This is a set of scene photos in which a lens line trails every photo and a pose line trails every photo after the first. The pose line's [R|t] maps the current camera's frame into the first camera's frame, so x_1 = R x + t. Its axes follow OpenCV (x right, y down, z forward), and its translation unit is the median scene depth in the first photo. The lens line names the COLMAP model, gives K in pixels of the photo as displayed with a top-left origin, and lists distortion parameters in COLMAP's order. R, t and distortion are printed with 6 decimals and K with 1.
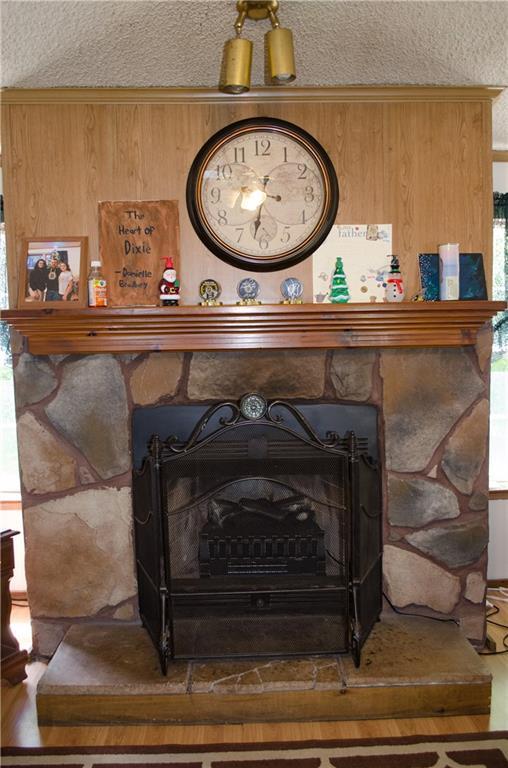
lens RADIAL K [[659.5, 0, 254.0], [0, 659.5, 384.0], [0, 0, 1]] dist [-0.071326, 0.001535]
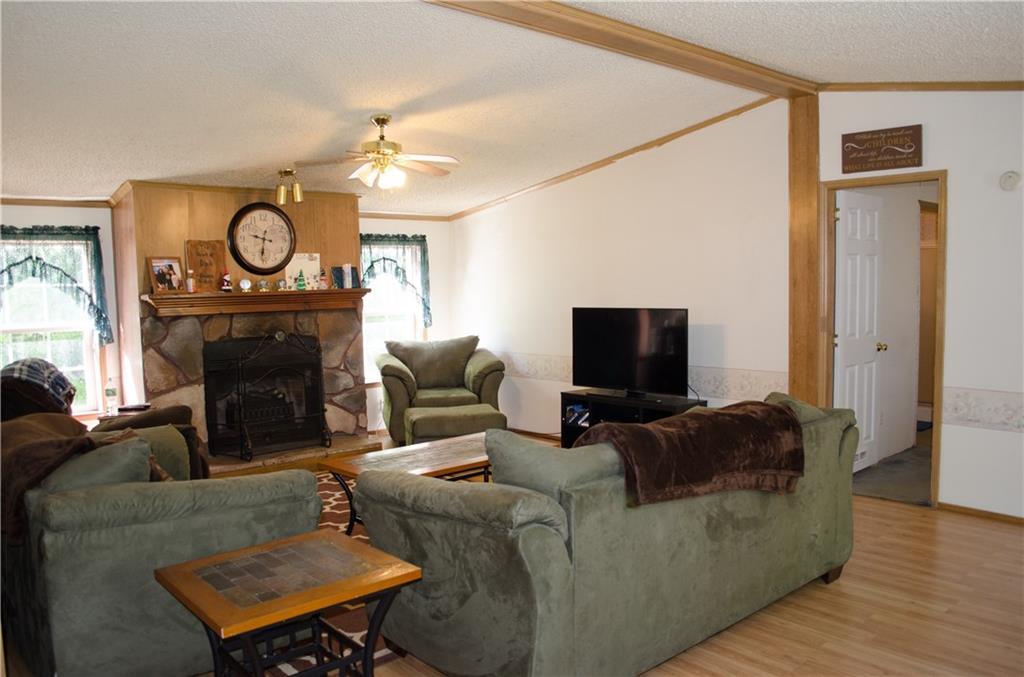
lens RADIAL K [[783.0, 0, 512.0], [0, 783.0, 338.5], [0, 0, 1]] dist [-0.054174, 0.000476]
pose [[0.763970, -0.045350, 0.643657, -0.986444], [0.073058, 0.997192, -0.016455, 0.128251], [-0.641103, 0.059595, 0.765138, -1.386475]]
